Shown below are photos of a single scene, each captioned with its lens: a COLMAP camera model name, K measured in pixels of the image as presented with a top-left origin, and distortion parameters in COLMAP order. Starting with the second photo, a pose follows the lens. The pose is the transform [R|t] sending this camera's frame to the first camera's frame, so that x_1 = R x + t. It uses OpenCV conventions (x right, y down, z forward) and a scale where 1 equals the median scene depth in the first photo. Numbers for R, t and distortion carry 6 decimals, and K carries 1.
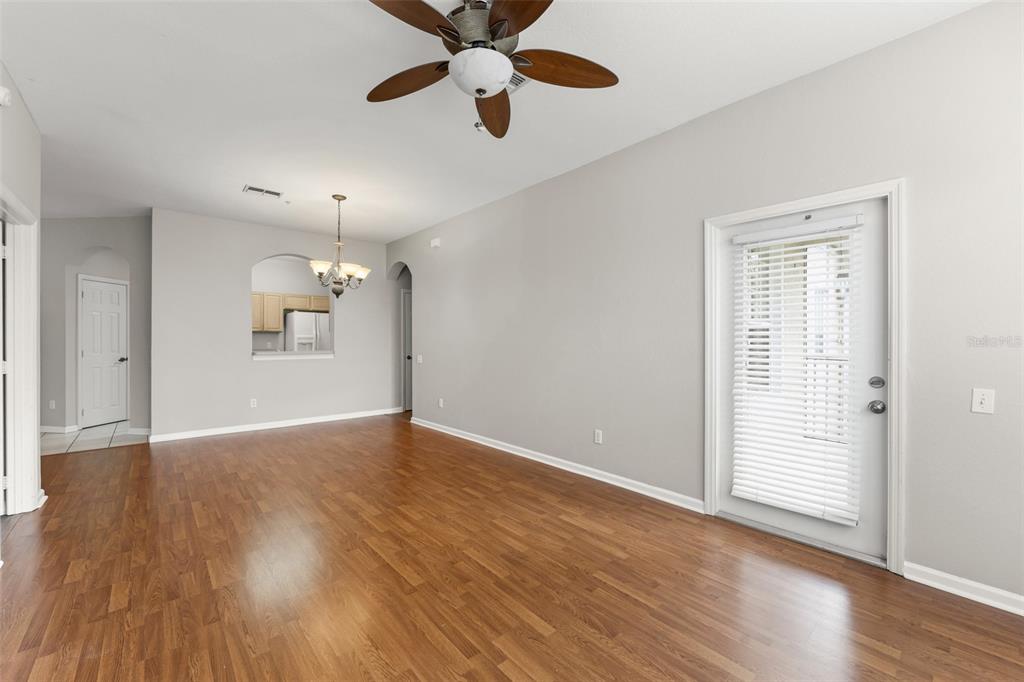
lens RADIAL K [[407.2, 0, 507.7], [0, 407.2, 336.4], [0, 0, 1]] dist [-0.000026, -0.000075]
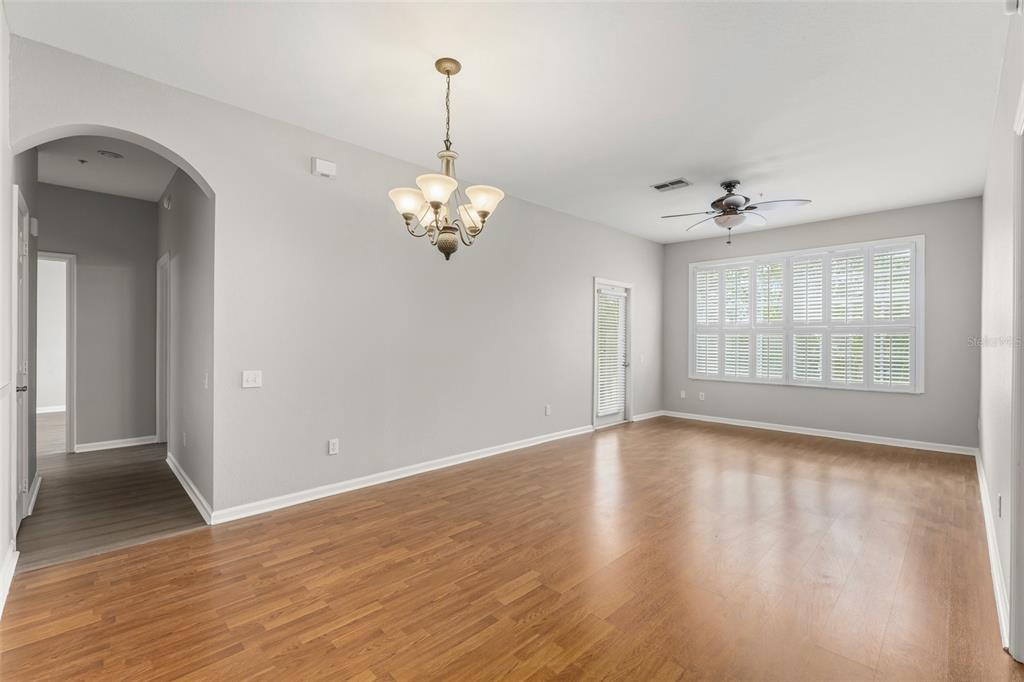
lens RADIAL K [[434.5, 0, 507.1], [0, 434.5, 340.4], [0, 0, 1]] dist [-0.001931, -0.000182]
pose [[-0.039483, -0.013518, 0.999129, -1.122925], [-0.024848, 0.999613, 0.012543, -0.003330], [-0.998911, -0.024331, -0.039804, 1.094226]]
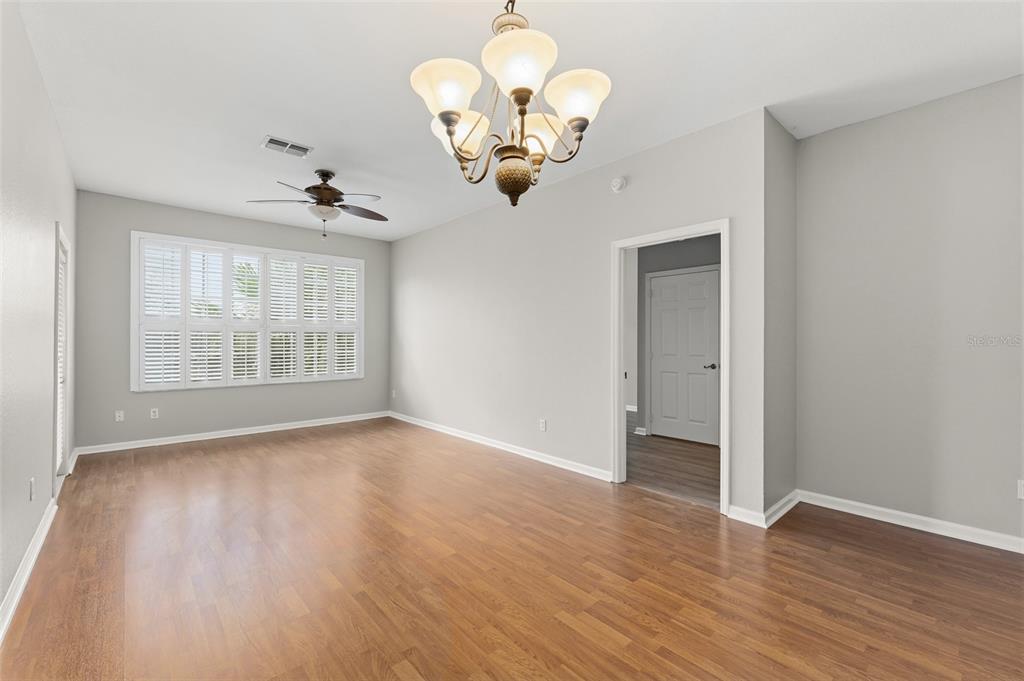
lens RADIAL K [[434.5, 0, 507.1], [0, 434.5, 339.9], [0, 0, 1]] dist [-0.001931, -0.000182]
pose [[-0.999815, -0.013963, 0.013245, -0.488670], [-0.014217, 0.999712, -0.019347, 0.012403], [-0.012971, -0.019532, -0.999725, 1.527033]]
